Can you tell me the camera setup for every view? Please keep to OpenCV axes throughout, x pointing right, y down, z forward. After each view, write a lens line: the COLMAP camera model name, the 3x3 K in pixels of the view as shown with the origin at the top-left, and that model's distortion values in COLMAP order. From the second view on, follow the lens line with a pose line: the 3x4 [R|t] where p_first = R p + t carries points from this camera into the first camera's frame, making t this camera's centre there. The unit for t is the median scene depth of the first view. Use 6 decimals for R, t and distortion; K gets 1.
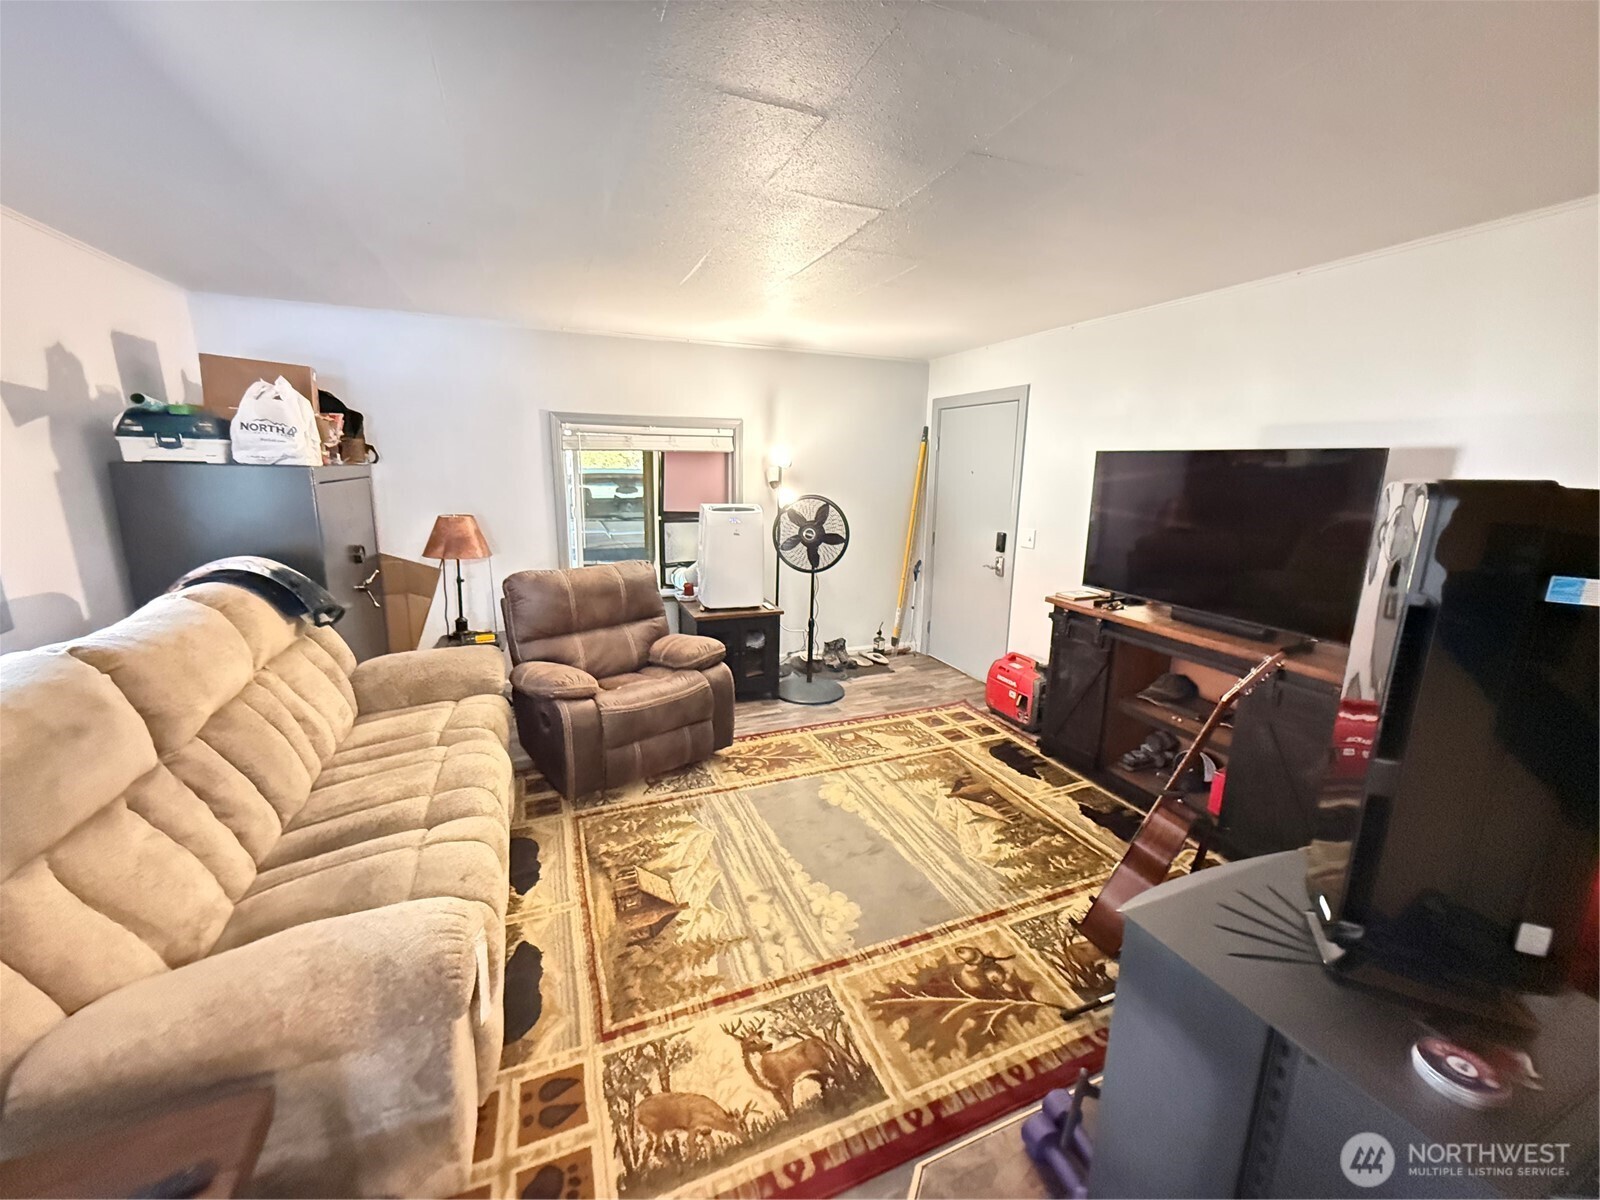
lens RADIAL K [[639.1, 0, 802.7], [0, 639.1, 600.2], [0, 0, 1]] dist [-0.001059, 0.001019]
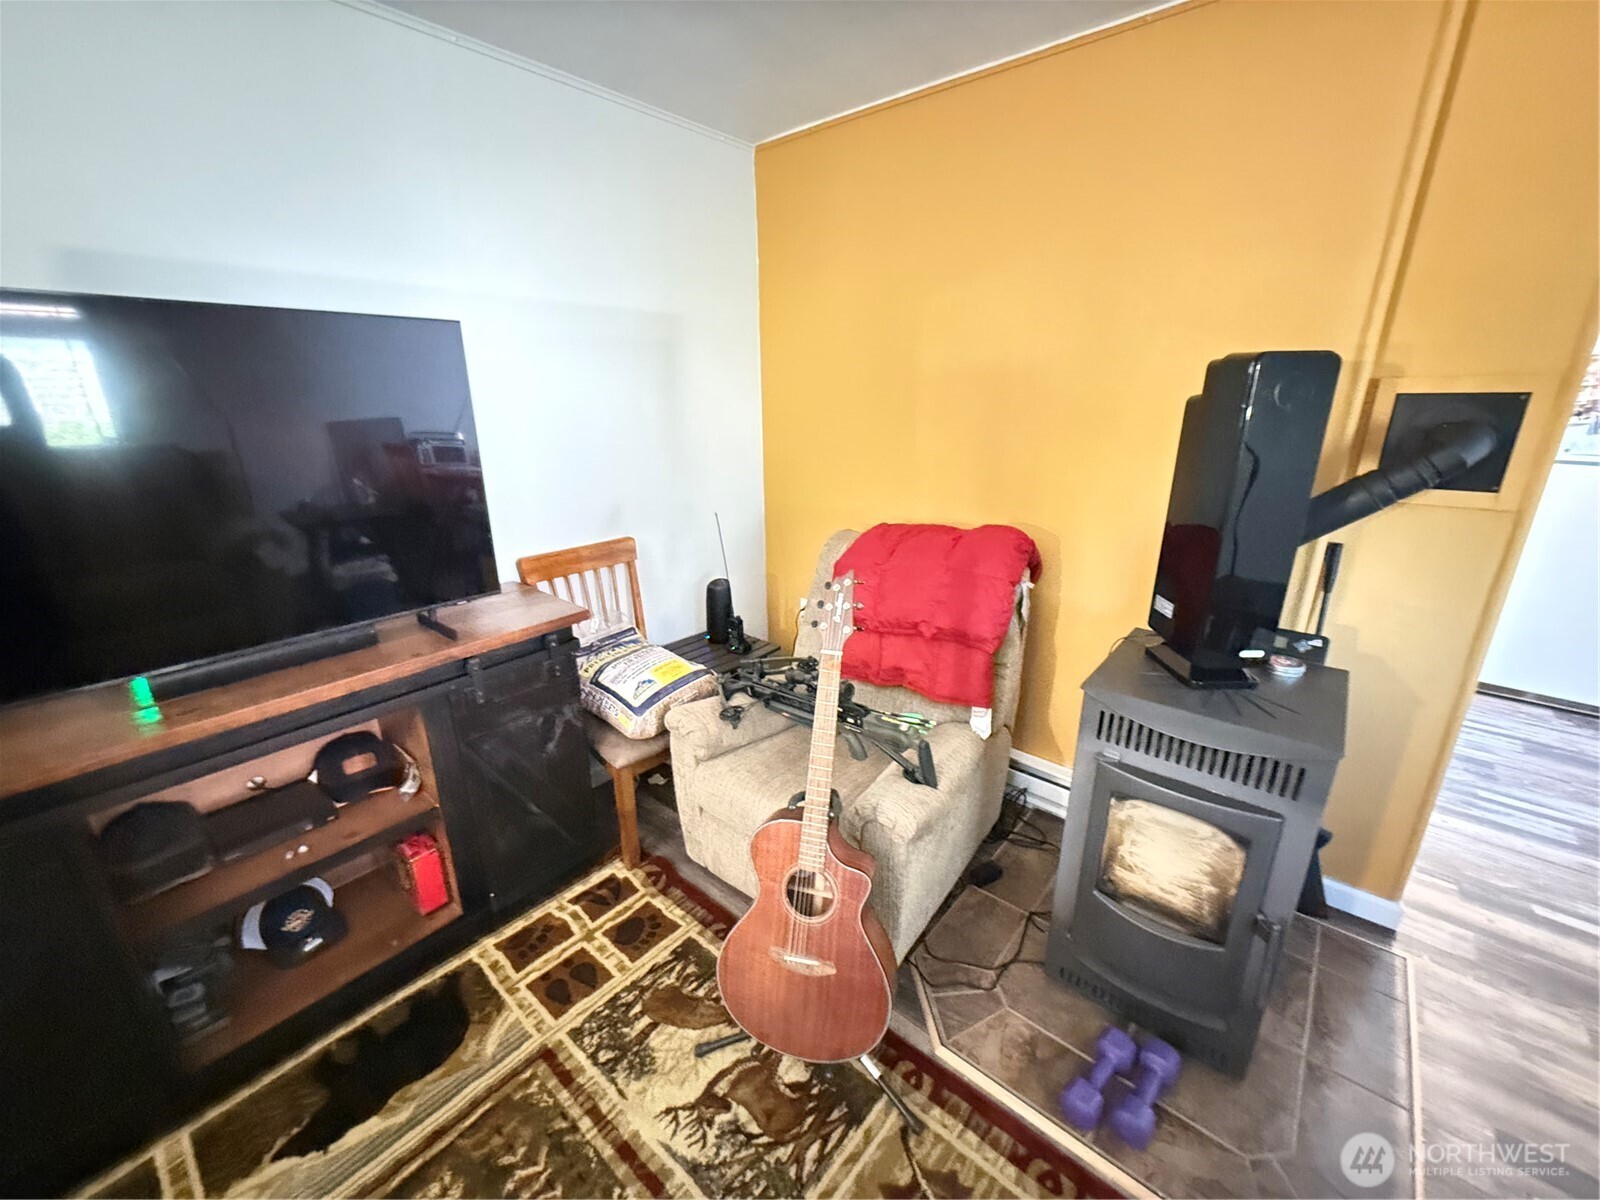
lens RADIAL K [[639.1, 0, 800.7], [0, 639.1, 596.0], [0, 0, 1]] dist [-0.001059, 0.001019]
pose [[-0.454666, -0.292756, 0.841174, 0.030602], [0.178433, 0.895350, 0.408056, -0.187351], [-0.872606, 0.335622, -0.354848, 1.019020]]
